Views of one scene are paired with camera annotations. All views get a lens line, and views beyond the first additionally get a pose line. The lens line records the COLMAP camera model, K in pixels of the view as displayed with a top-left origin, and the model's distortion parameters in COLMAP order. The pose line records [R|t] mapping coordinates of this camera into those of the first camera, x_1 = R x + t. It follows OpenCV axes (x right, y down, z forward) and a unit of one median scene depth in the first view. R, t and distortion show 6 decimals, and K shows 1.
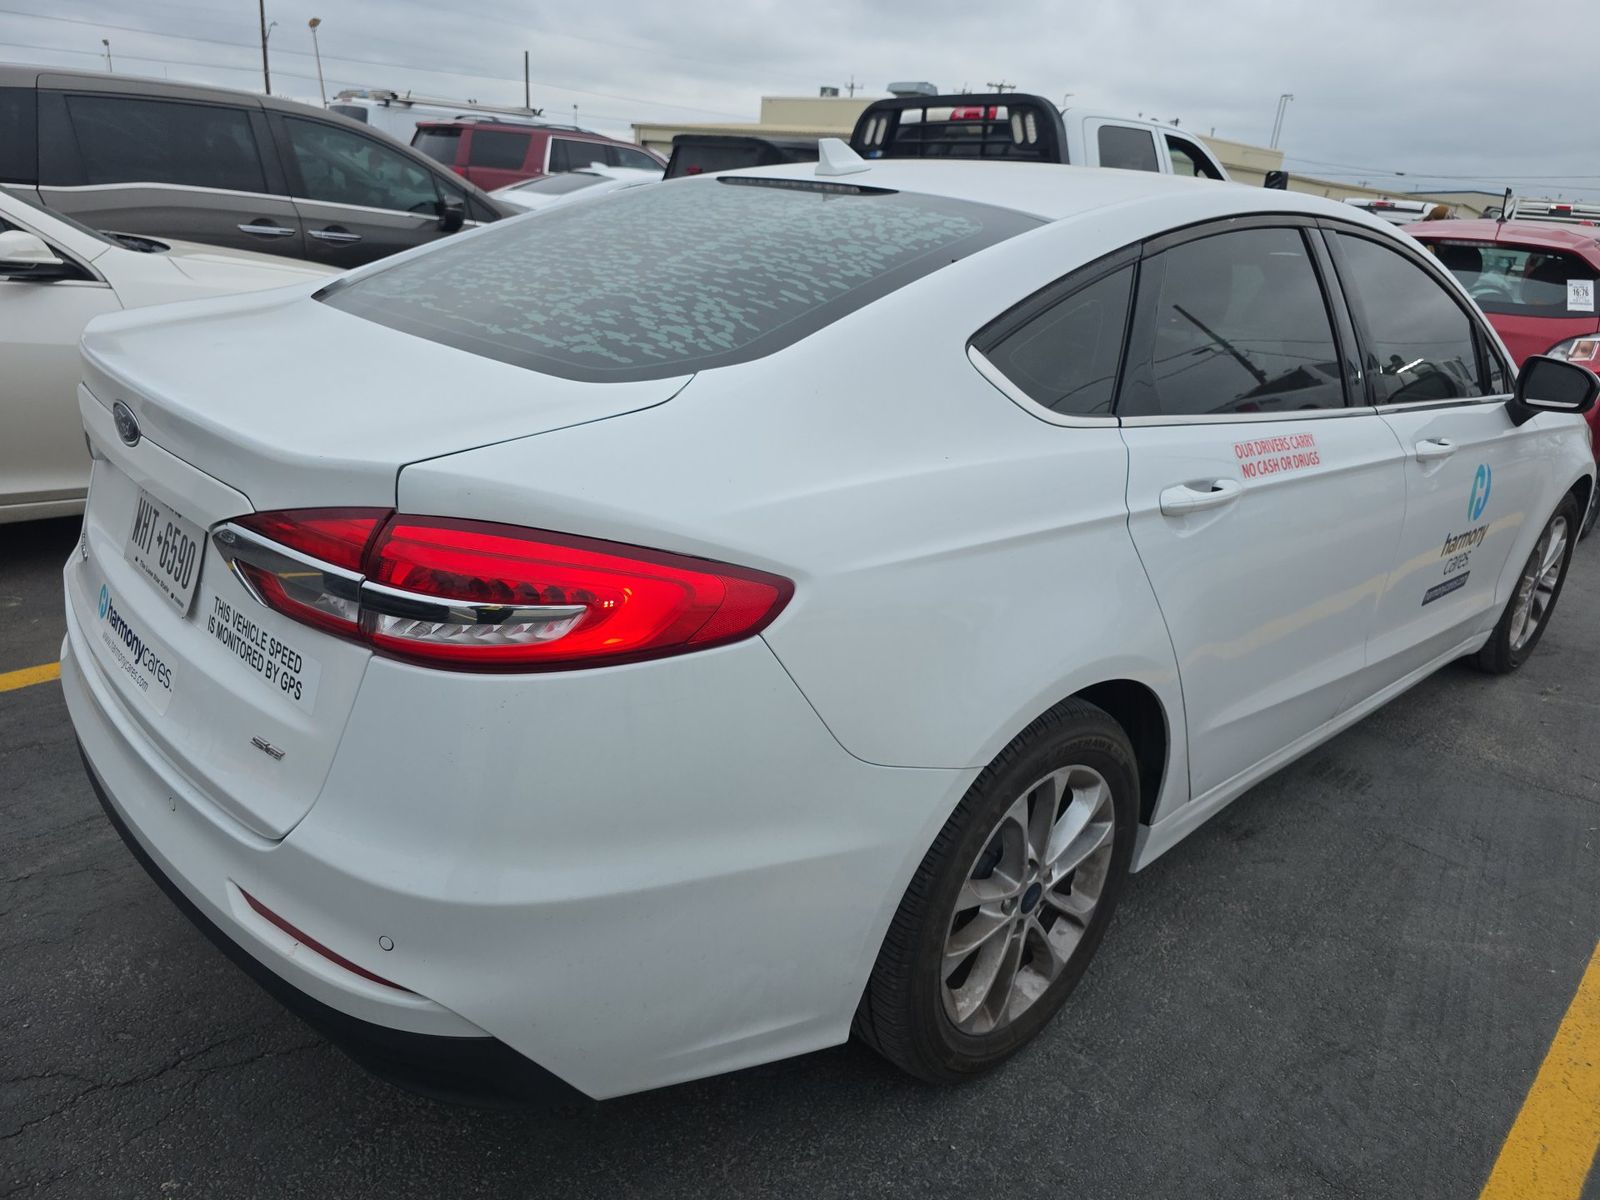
lens RADIAL K [[1111.8, 0, 800.0], [0, 1111.8, 600.0], [0, 0, 1]] dist [0.049643, -0.044760]
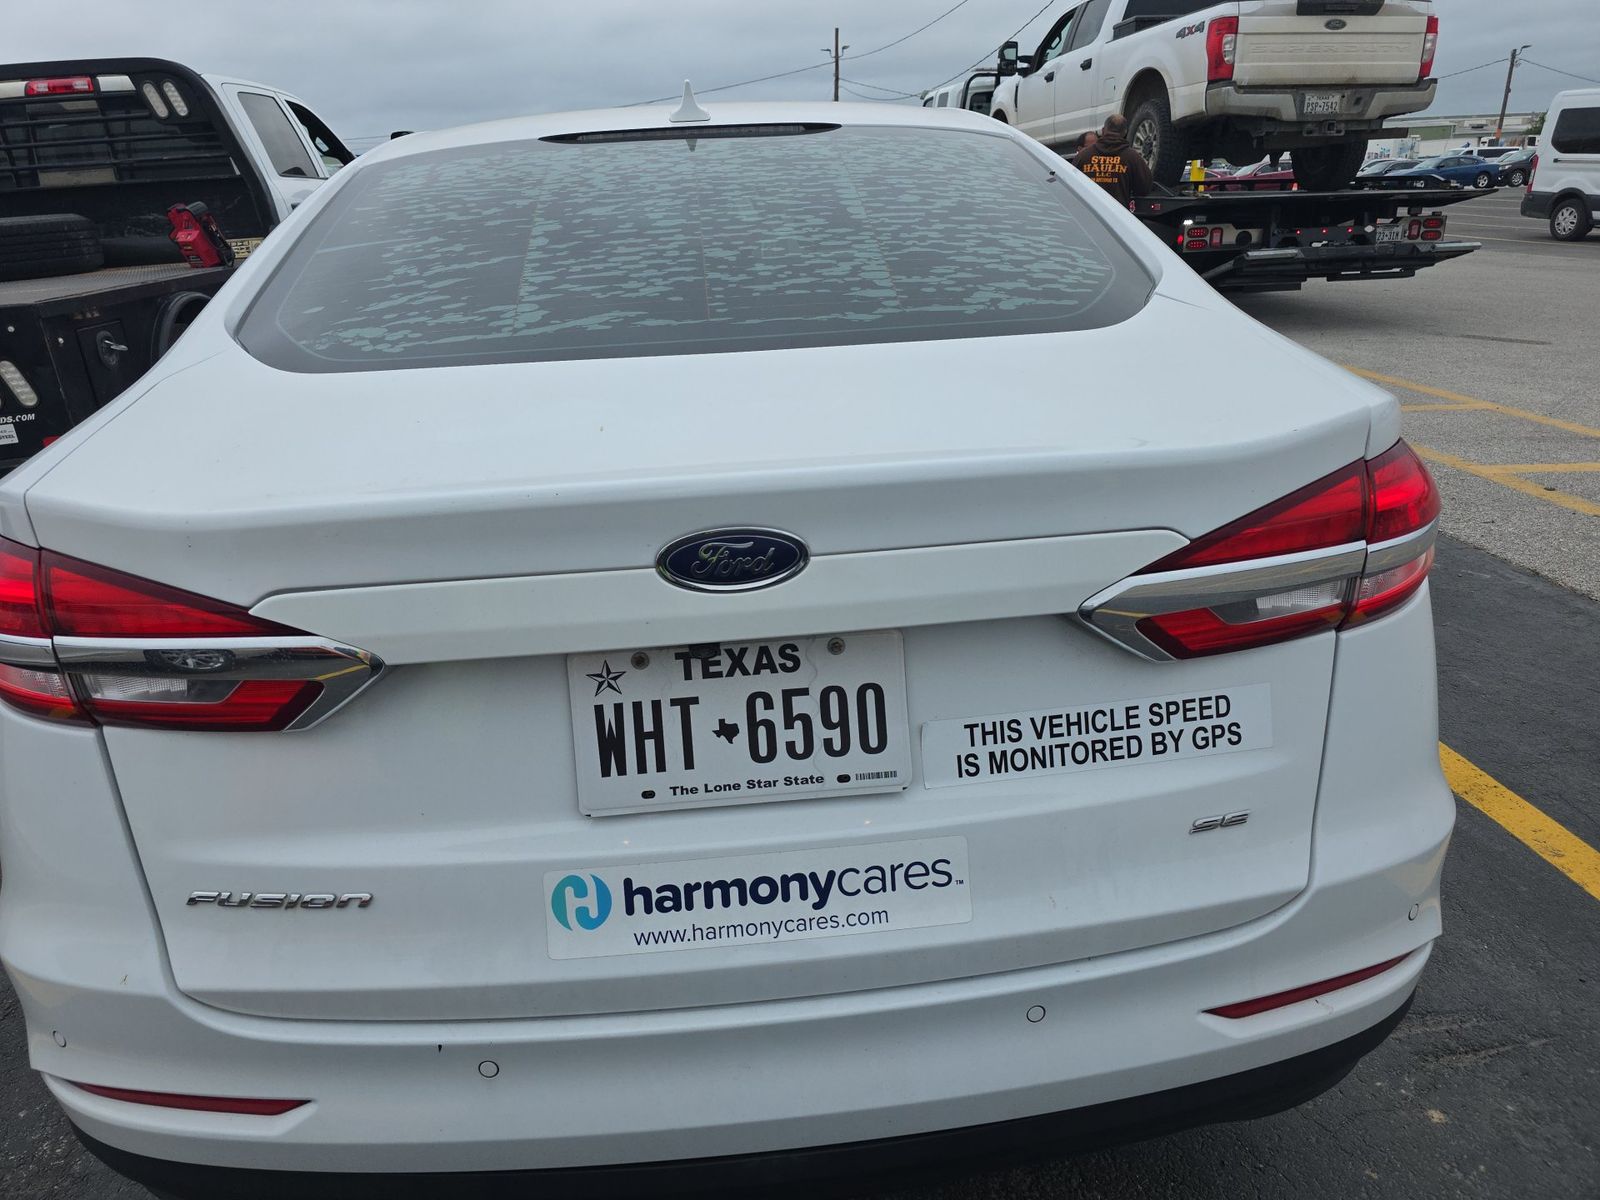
lens RADIAL K [[1111.8, 0, 800.0], [0, 1111.8, 600.0], [0, 0, 1]] dist [0.049643, -0.044760]
pose [[0.591916, -0.375102, 0.713396, -0.296675], [0.361055, 0.914733, 0.181391, -0.068313], [-0.720607, 0.150208, 0.676878, 0.165286]]
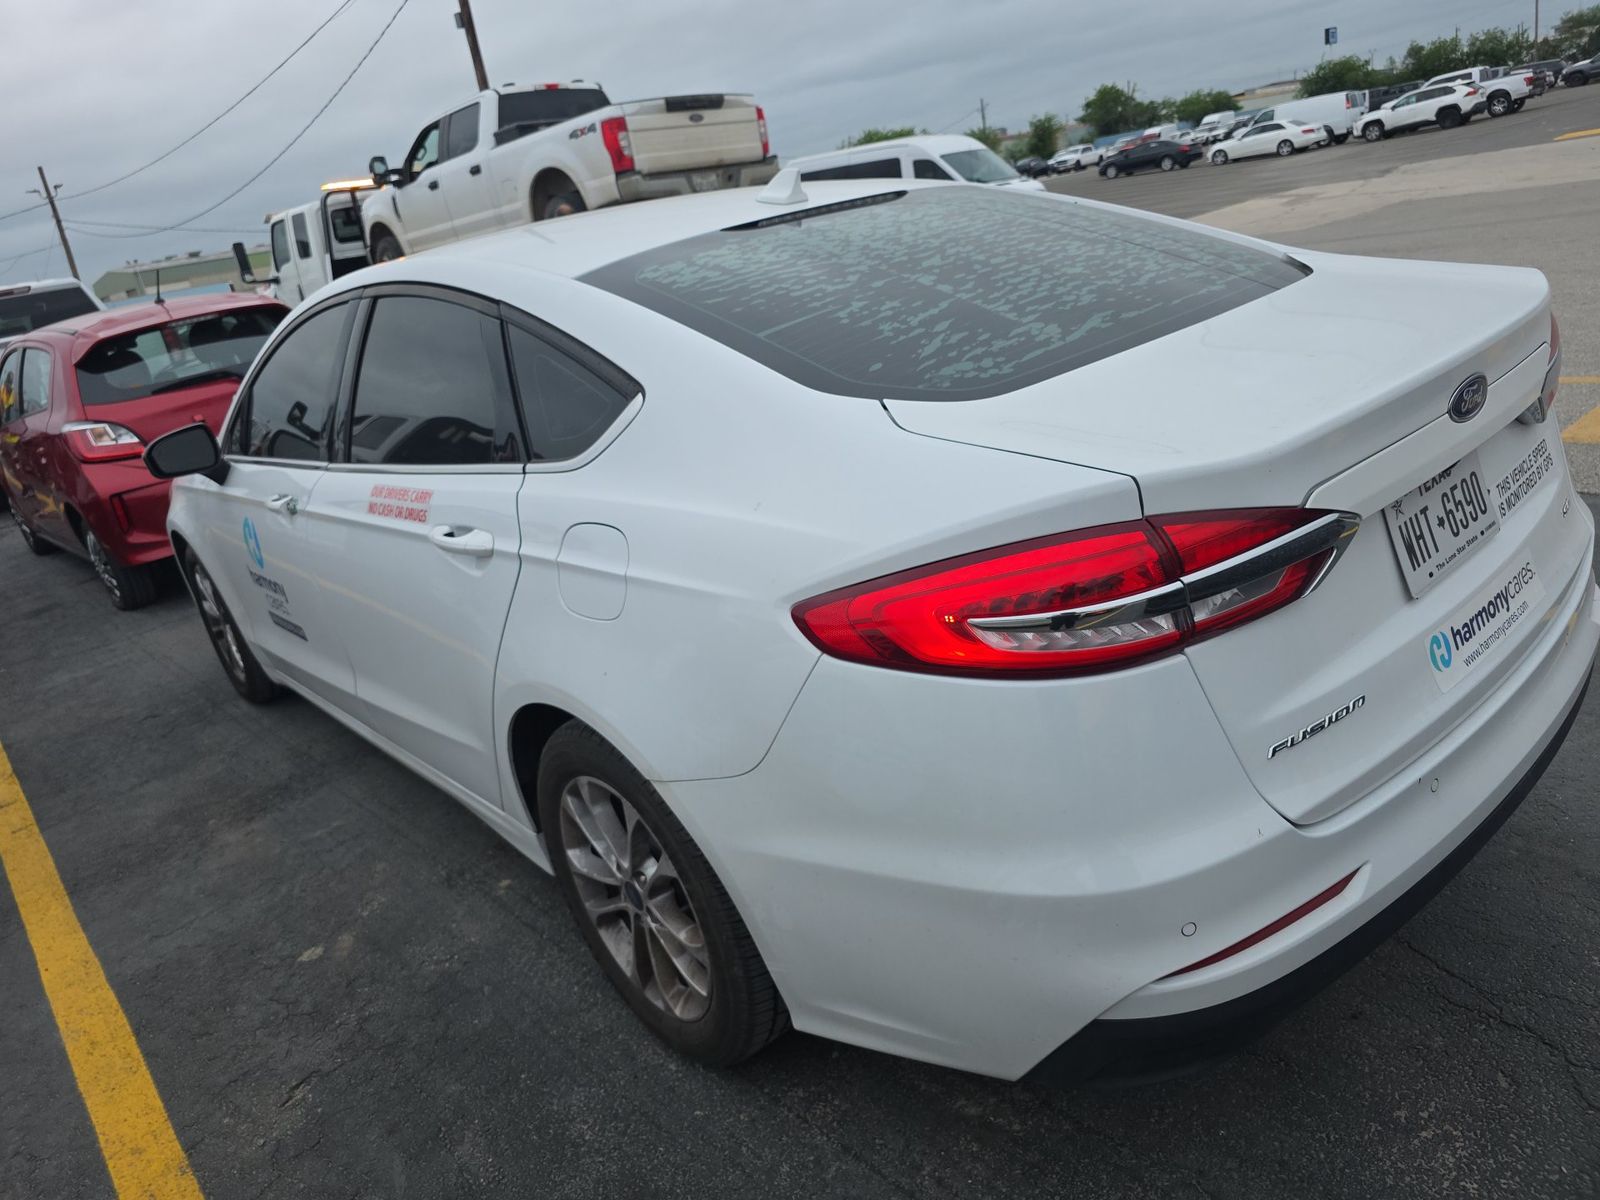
lens RADIAL K [[1111.8, 0, 800.0], [0, 1111.8, 600.0], [0, 0, 1]] dist [0.049643, -0.044760]
pose [[-0.018507, -0.411153, 0.911378, -0.454147], [0.505134, 0.782800, 0.363405, -0.196505], [-0.862842, 0.467094, 0.193200, 0.408355]]
